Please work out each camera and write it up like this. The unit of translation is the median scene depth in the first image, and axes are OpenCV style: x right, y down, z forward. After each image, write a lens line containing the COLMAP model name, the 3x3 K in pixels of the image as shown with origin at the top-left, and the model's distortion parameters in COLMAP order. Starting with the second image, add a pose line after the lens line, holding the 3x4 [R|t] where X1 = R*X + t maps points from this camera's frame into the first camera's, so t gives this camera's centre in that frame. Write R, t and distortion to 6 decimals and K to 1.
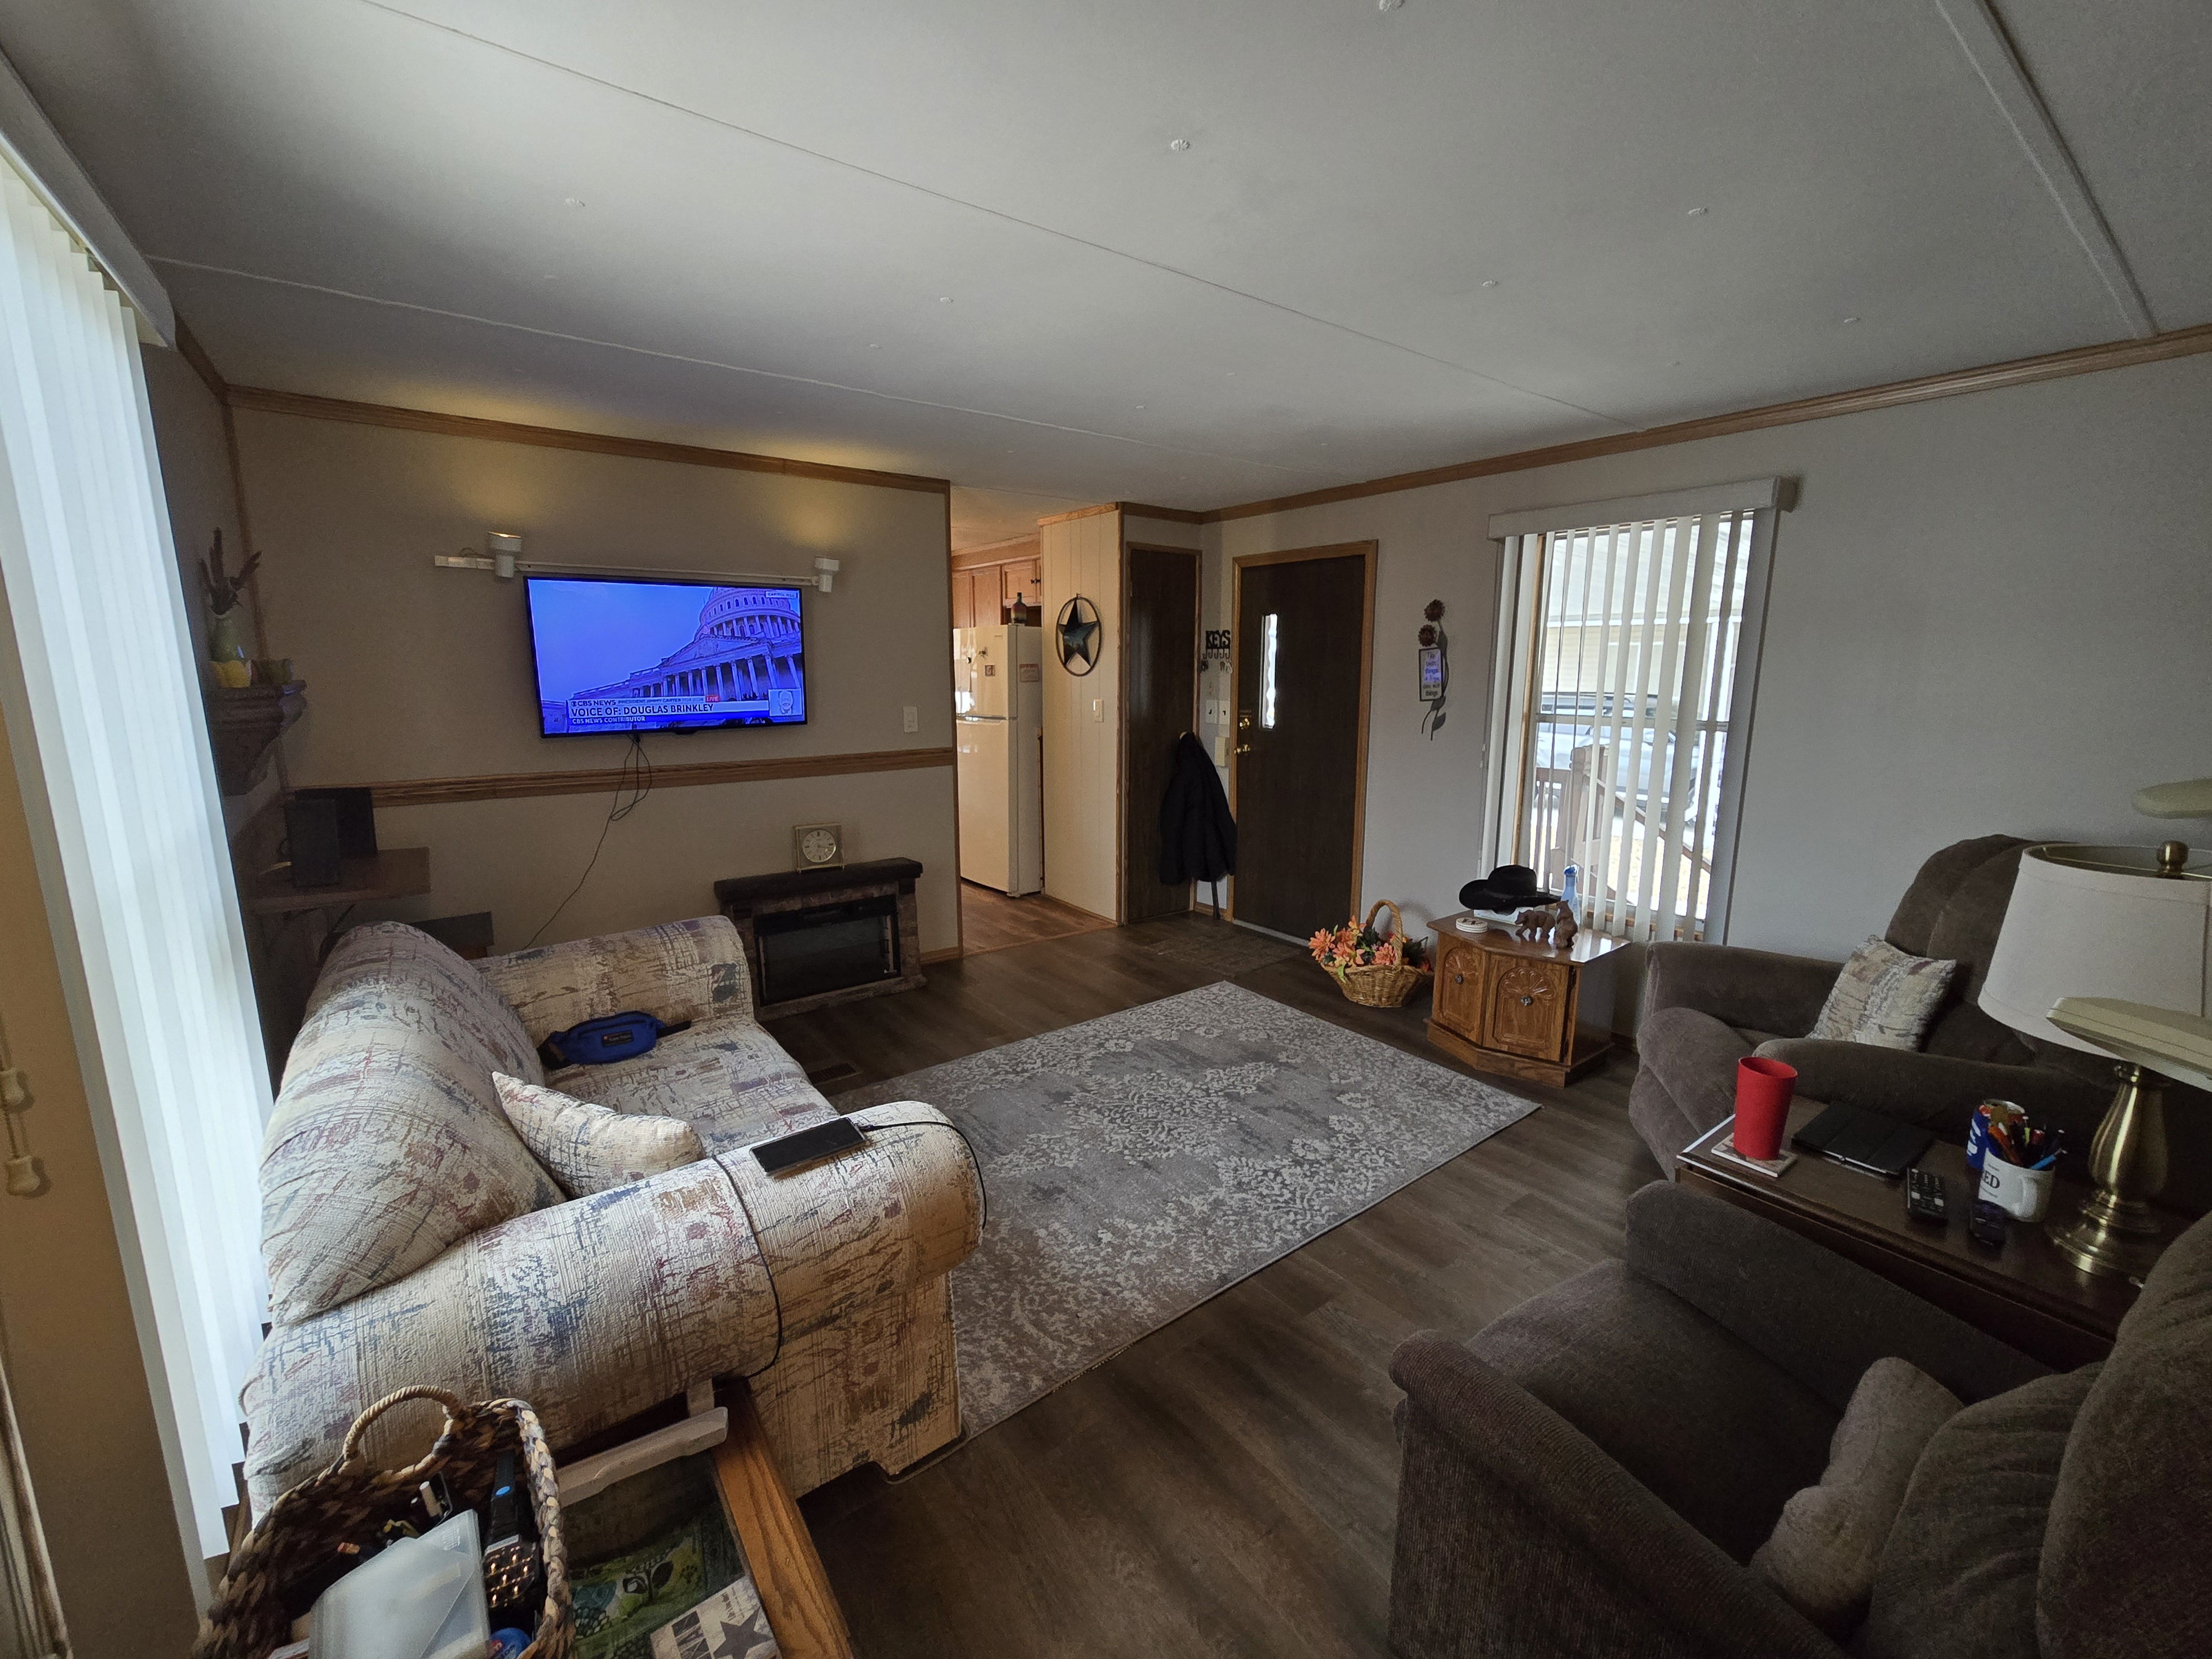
lens RADIAL K [[911.0, 0, 1112.8], [0, 911.0, 822.1], [0, 0, 1]] dist [0.000165, -0.000477]
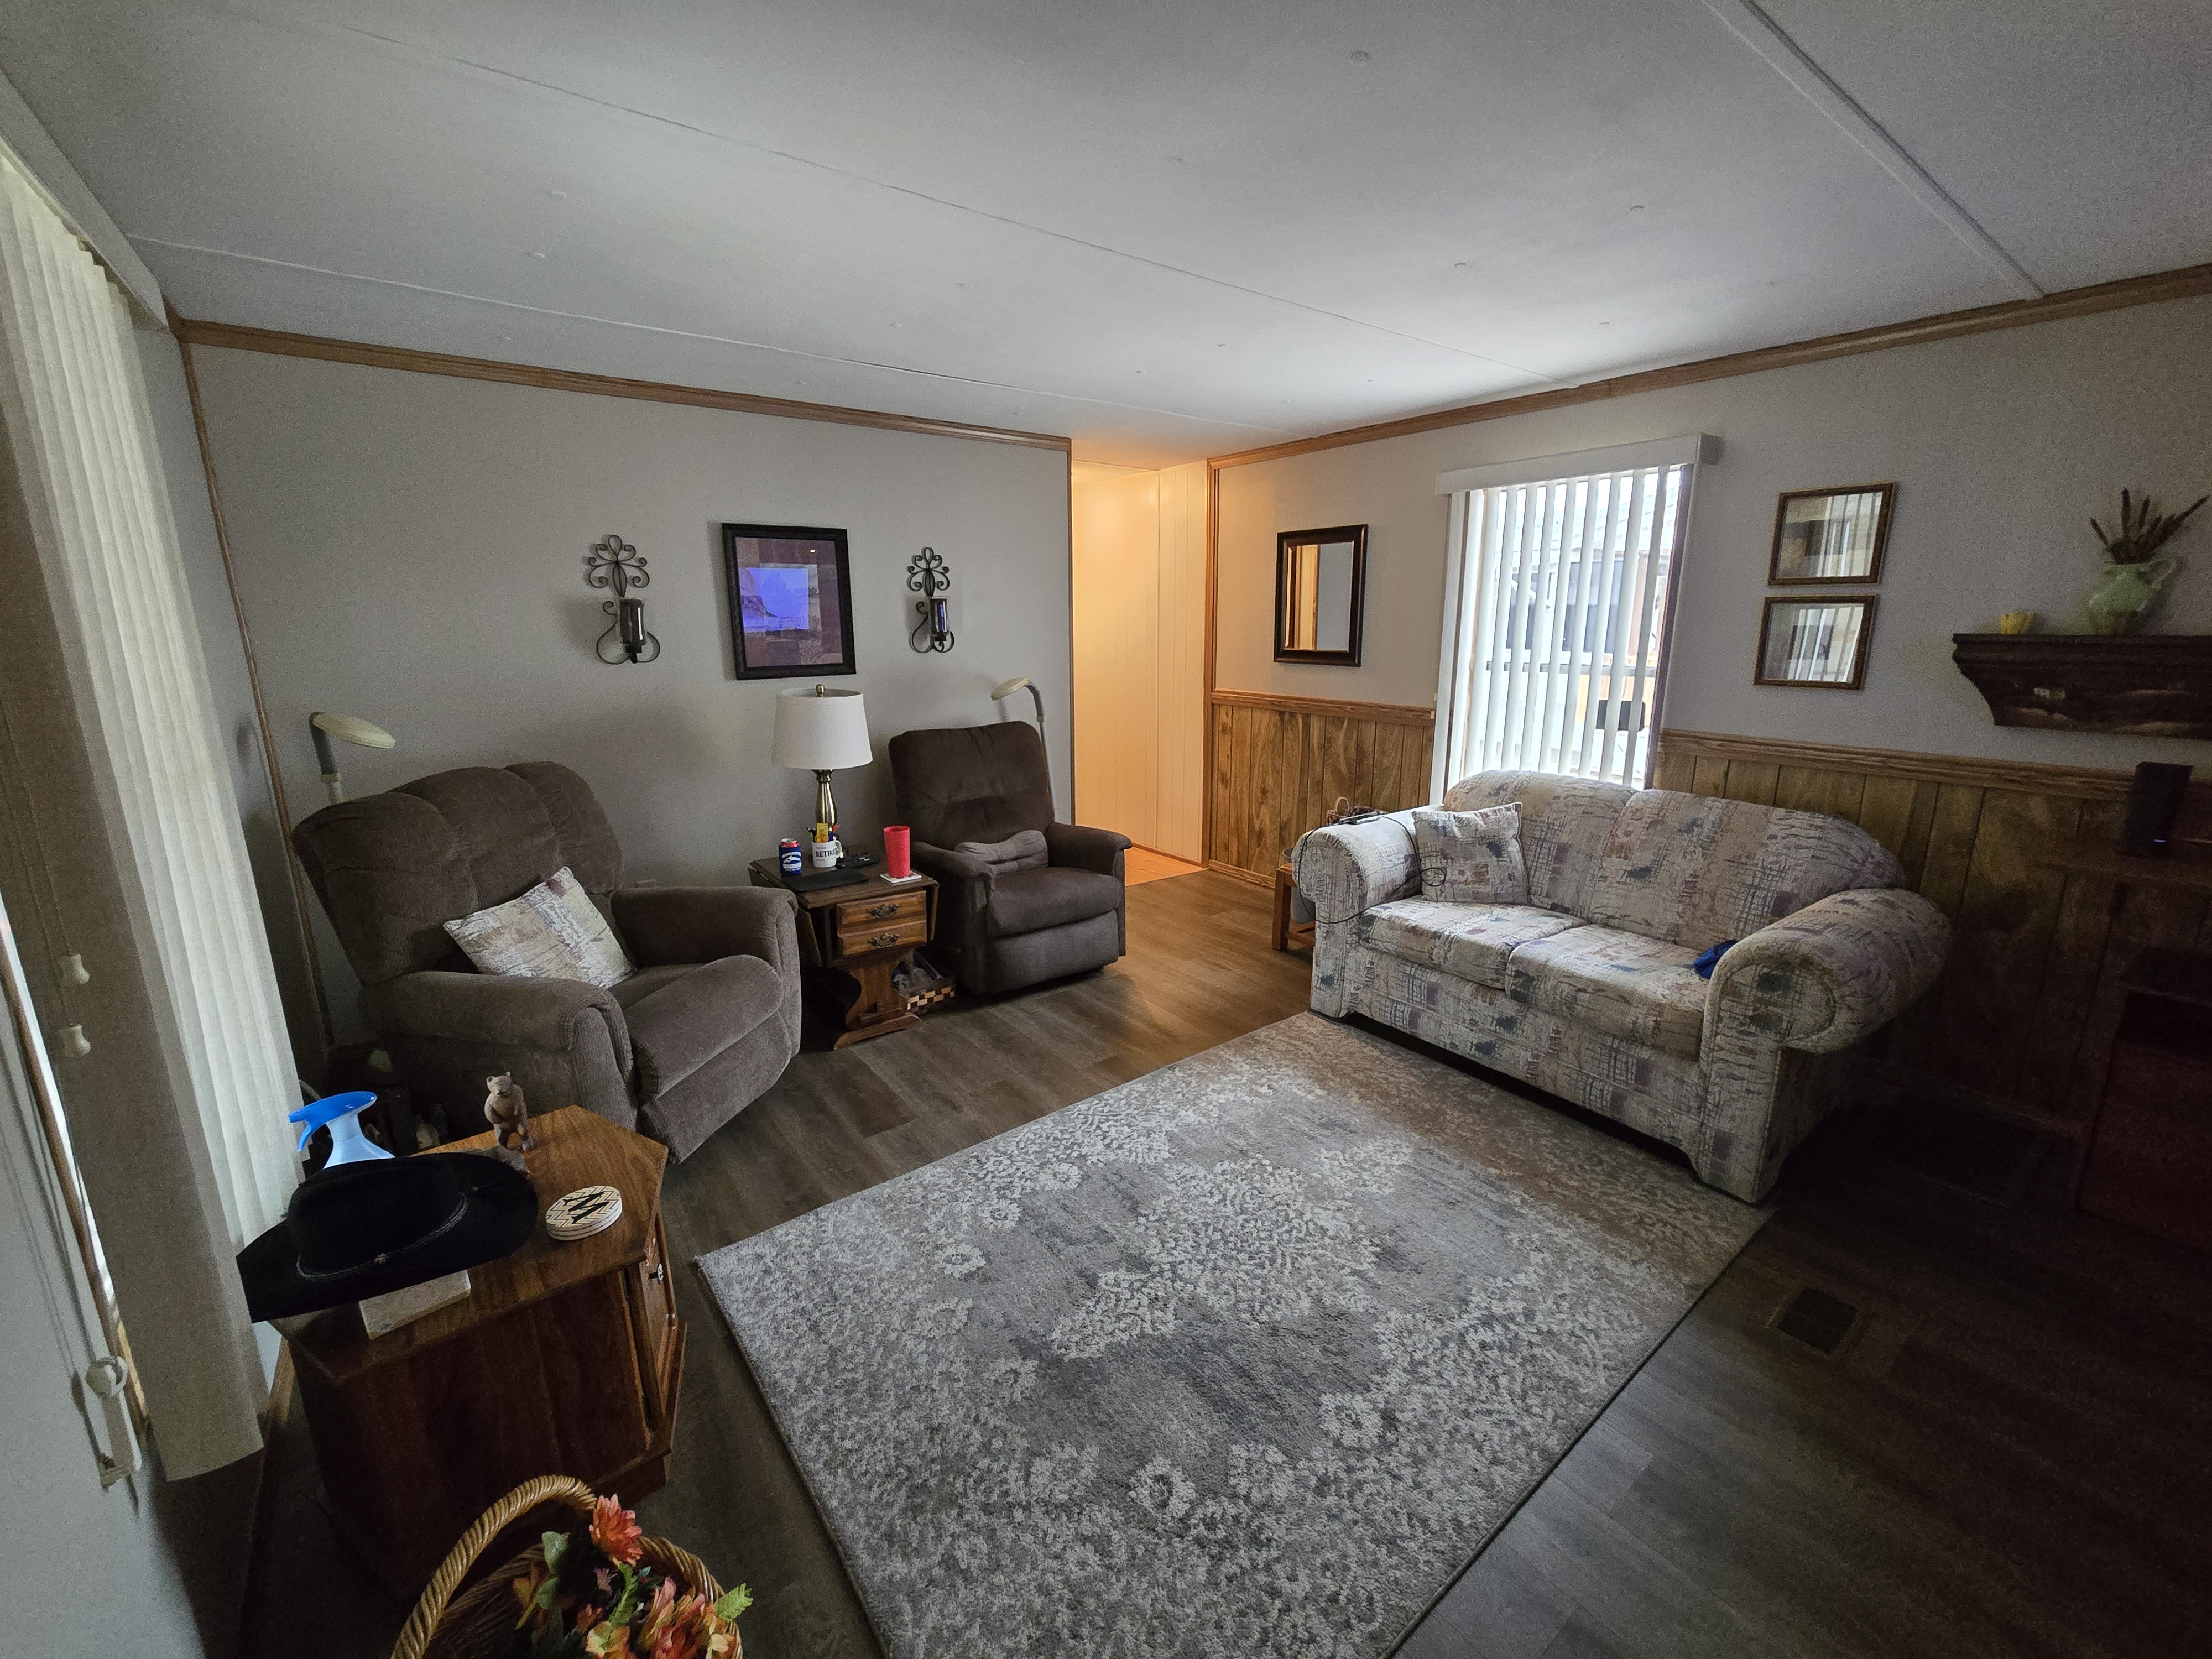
lens RADIAL K [[911.0, 0, 1110.7], [0, 911.0, 821.8], [0, 0, 1]] dist [0.000165, -0.000477]
pose [[-0.999993, 0.001015, -0.003735, 0.168953], [-0.000533, 0.919635, 0.392773, -0.292510], [0.003833, 0.392772, -0.919628, 1.642863]]
